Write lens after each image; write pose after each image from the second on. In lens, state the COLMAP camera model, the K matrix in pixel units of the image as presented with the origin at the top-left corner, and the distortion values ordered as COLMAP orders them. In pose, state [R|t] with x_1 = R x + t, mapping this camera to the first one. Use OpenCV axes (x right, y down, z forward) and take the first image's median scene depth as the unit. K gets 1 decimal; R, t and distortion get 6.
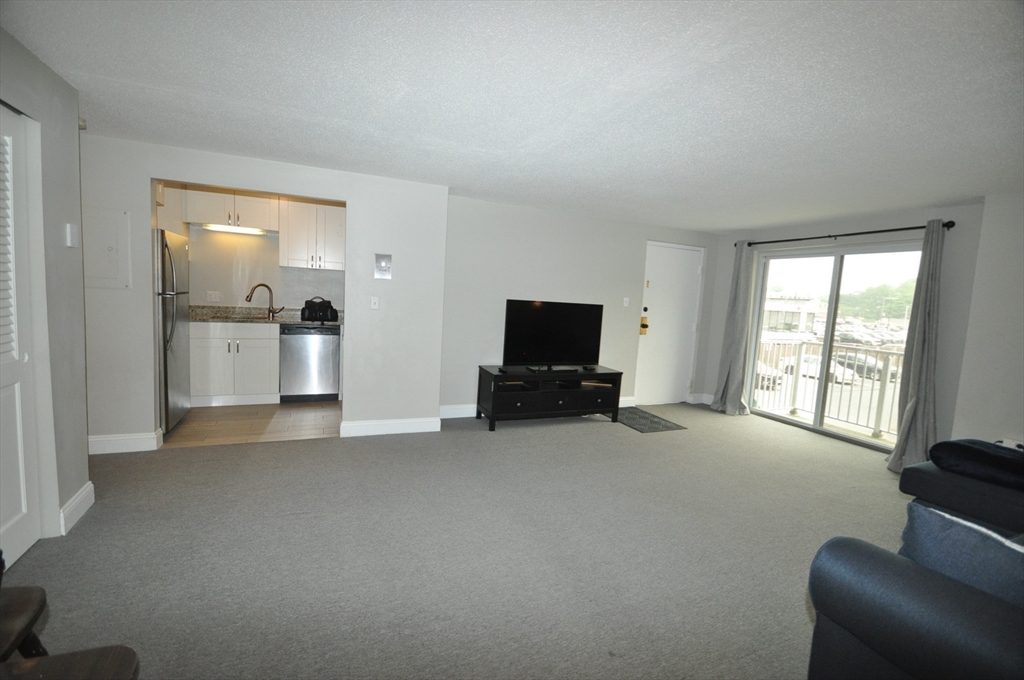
lens RADIAL K [[451.1, 0, 508.3], [0, 451.1, 340.2], [0, 0, 1]] dist [0.010091, -0.007716]
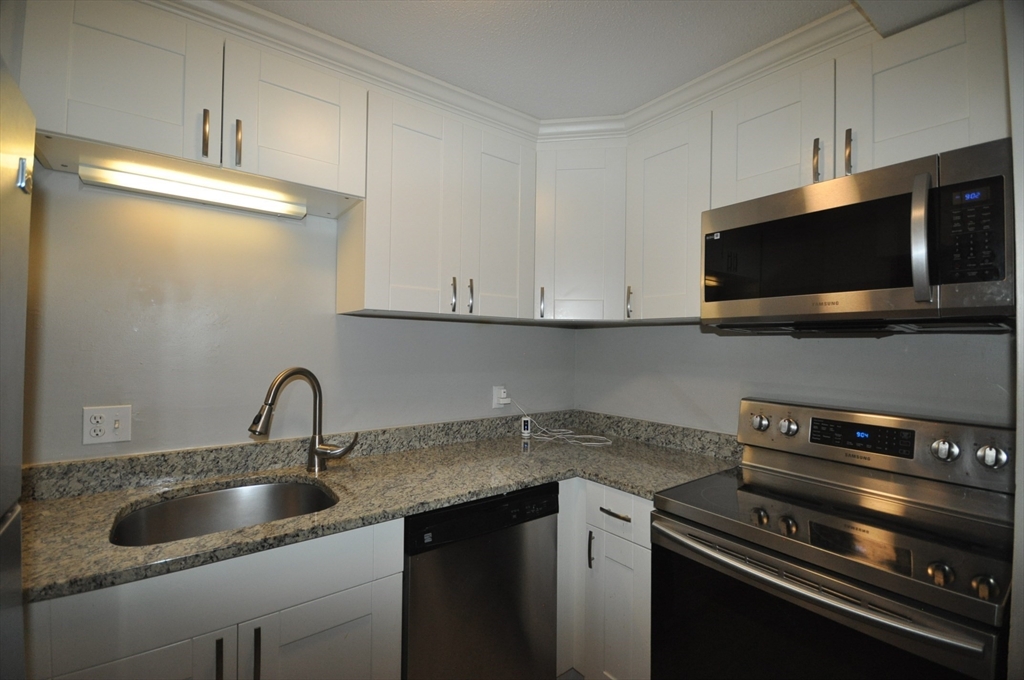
lens RADIAL K [[451.1, 0, 508.3], [0, 451.1, 340.2], [0, 0, 1]] dist [0.010091, -0.007716]
pose [[0.970192, -0.038307, 0.239289, -0.484772], [0.060828, 0.994310, -0.087450, -0.109922], [-0.234578, 0.099398, 0.967002, 0.678069]]
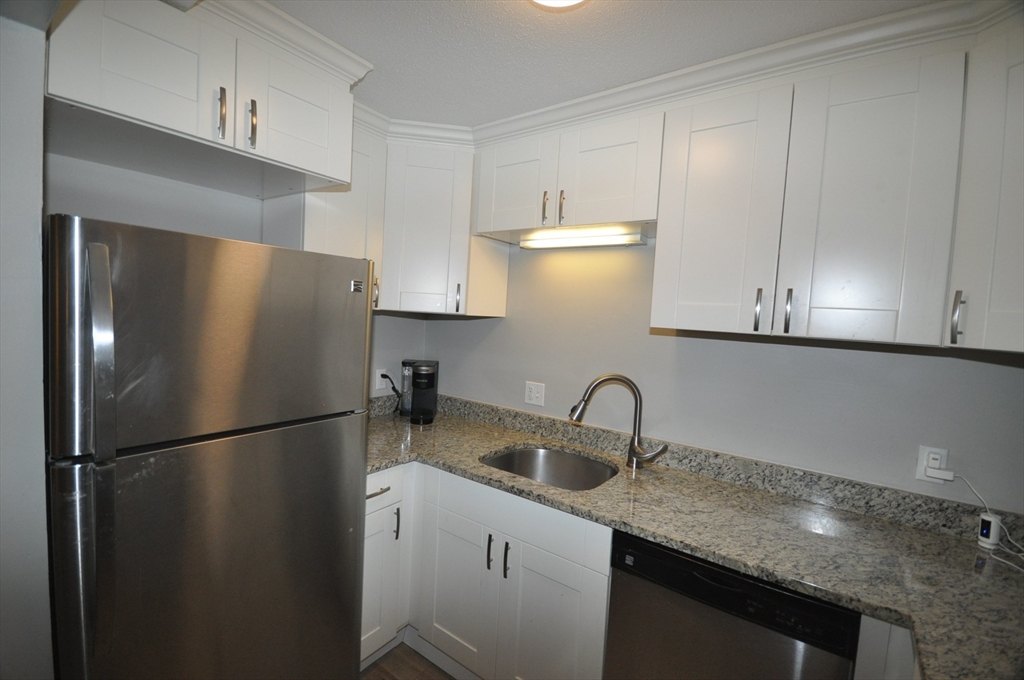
lens RADIAL K [[451.1, 0, 508.3], [0, 451.1, 340.2], [0, 0, 1]] dist [0.010091, -0.007716]
pose [[0.510300, 0.022624, -0.859699, -0.280389], [-0.107779, 0.993455, -0.037832, -0.131376], [0.853216, 0.111963, 0.509399, 0.747899]]
